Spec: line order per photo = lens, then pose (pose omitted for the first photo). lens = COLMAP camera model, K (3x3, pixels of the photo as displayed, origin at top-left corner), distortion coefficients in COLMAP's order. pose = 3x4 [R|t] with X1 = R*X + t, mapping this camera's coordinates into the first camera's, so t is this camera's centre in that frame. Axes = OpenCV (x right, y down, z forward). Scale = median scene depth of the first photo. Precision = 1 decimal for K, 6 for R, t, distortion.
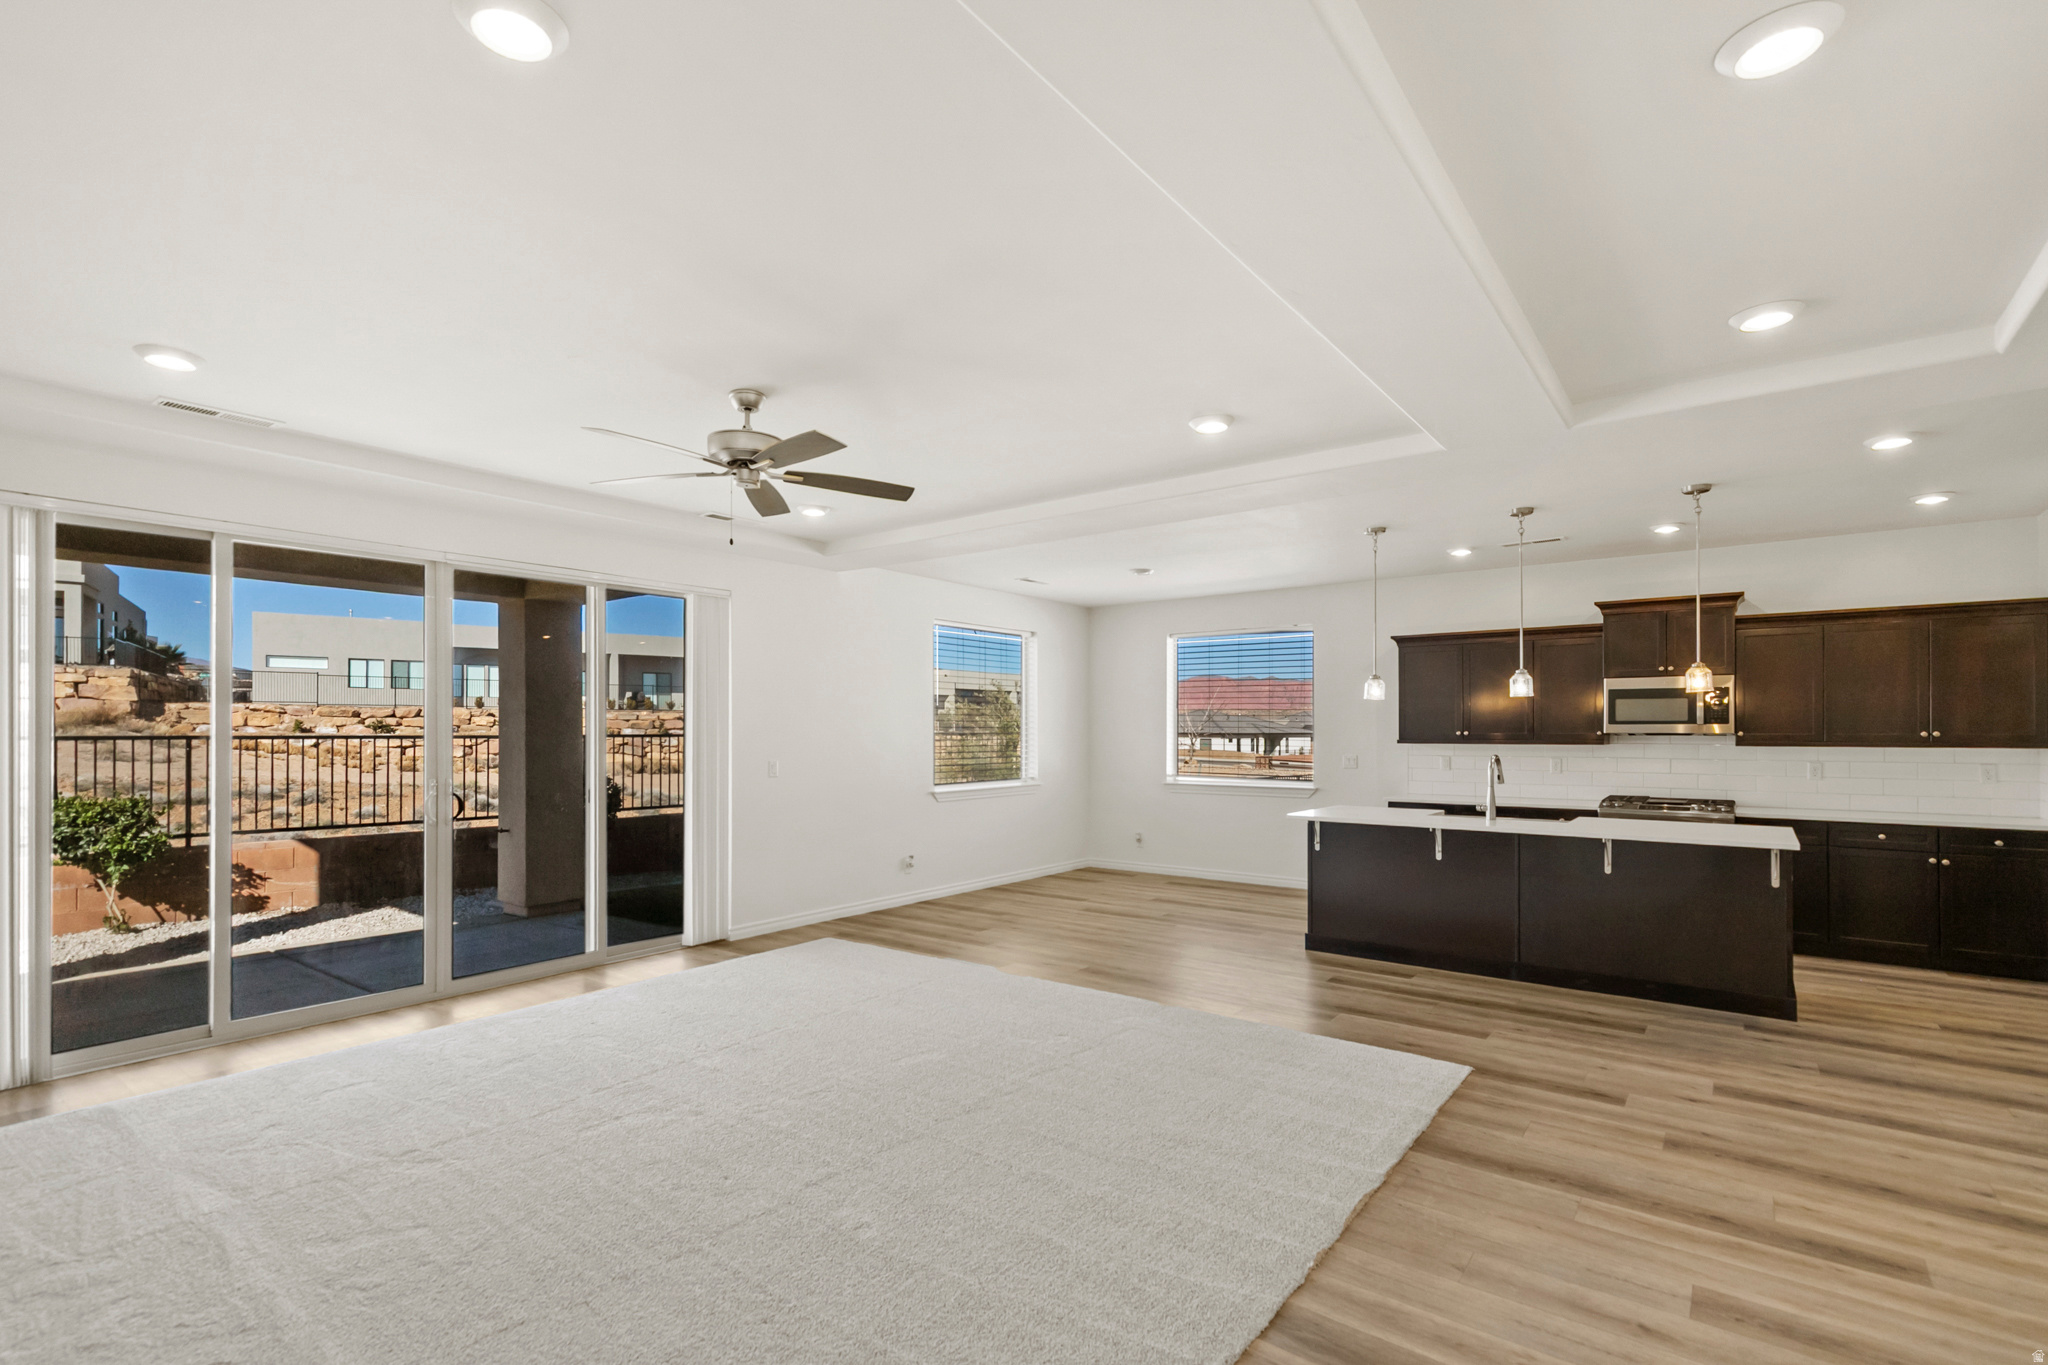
lens RADIAL K [[952.1, 0, 1027.9], [0, 952.1, 712.3], [0, 0, 1]] dist [0.010859, -0.000071]
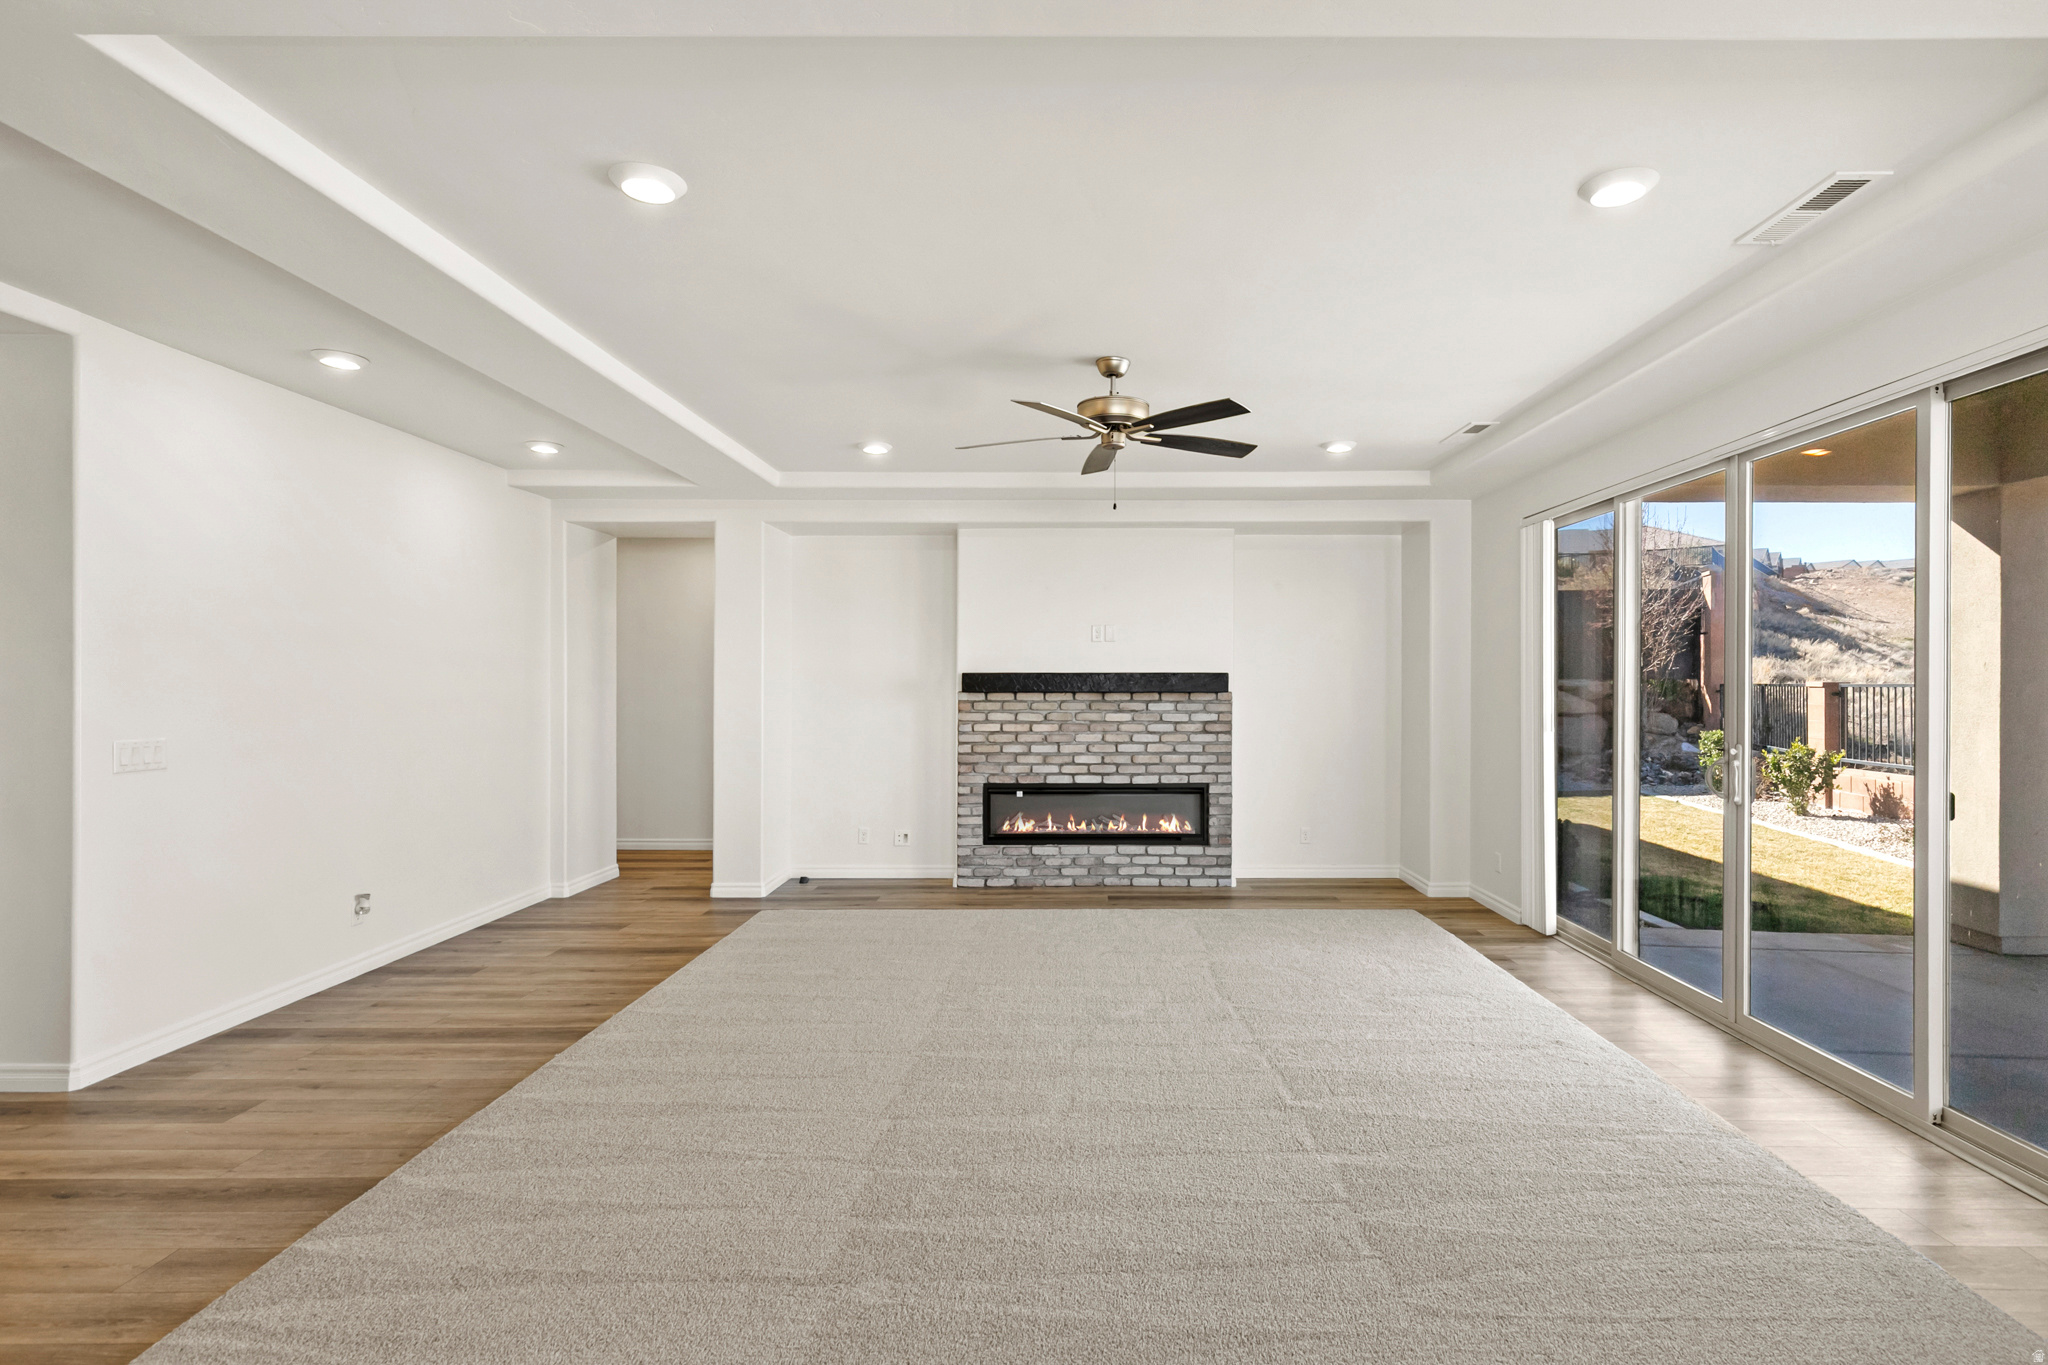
lens RADIAL K [[1003.8, 0, 1087.1], [0, 1003.8, 684.3], [0, 0, 1]] dist [0.001279, 0.000352]
pose [[-0.798755, 0.005542, -0.601632, 0.494863], [0.013108, 0.999881, -0.008193, 0.038817], [0.601514, -0.014430, -0.798732, 2.360222]]
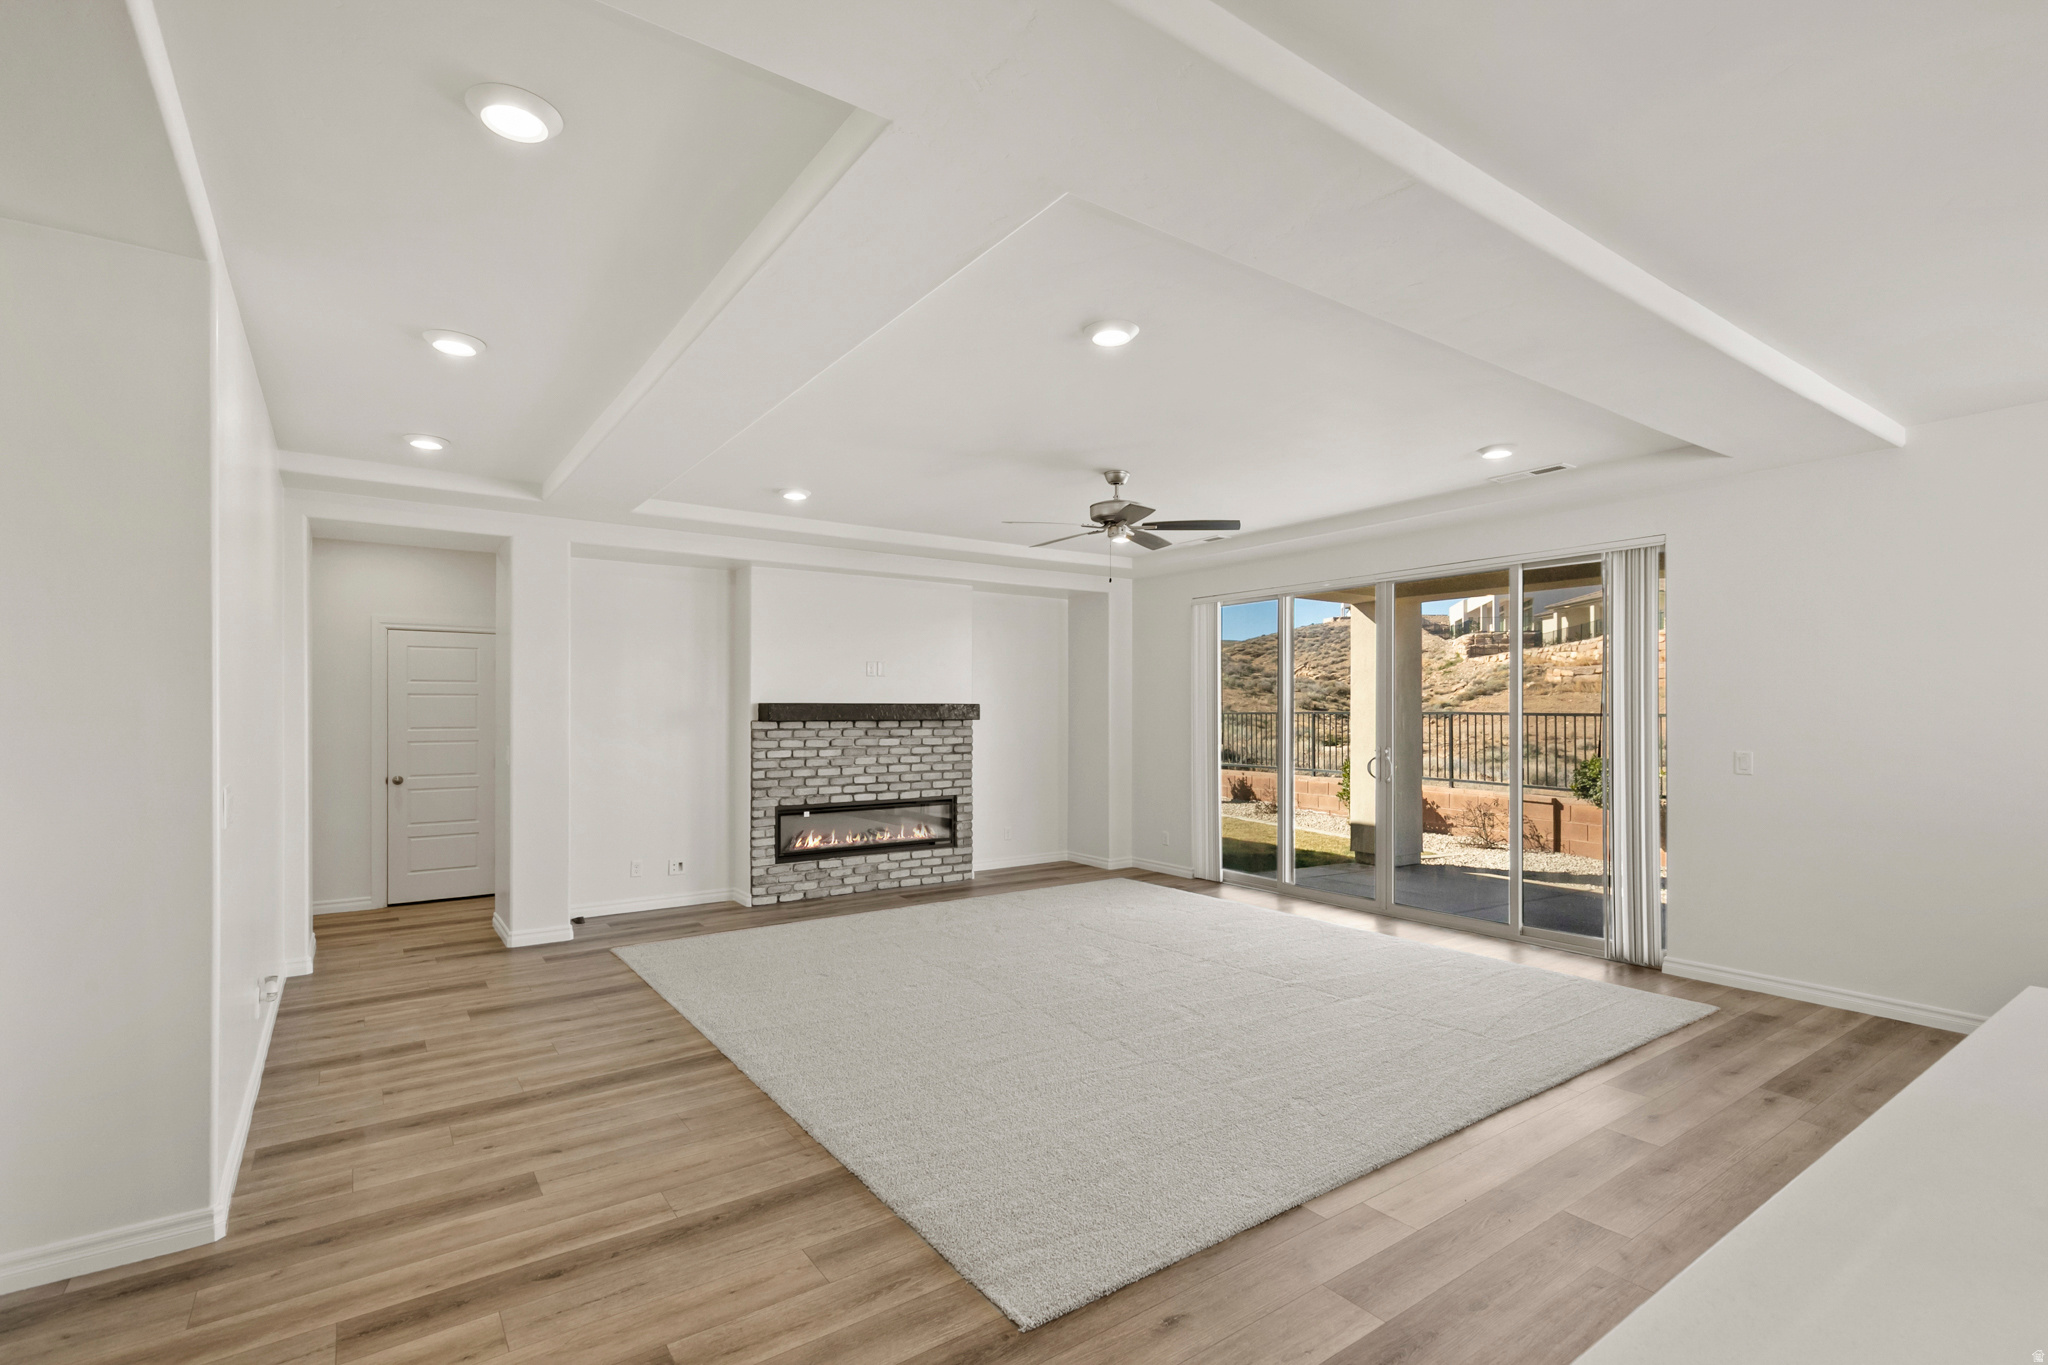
lens RADIAL K [[952.1, 0, 1027.9], [0, 952.1, 712.3], [0, 0, 1]] dist [0.010859, -0.000071]
pose [[-0.301619, 0.005985, -0.953410, 1.382518], [0.018303, 0.999832, 0.000486, 0.022563], [0.953253, -0.017304, -0.301678, 1.642836]]
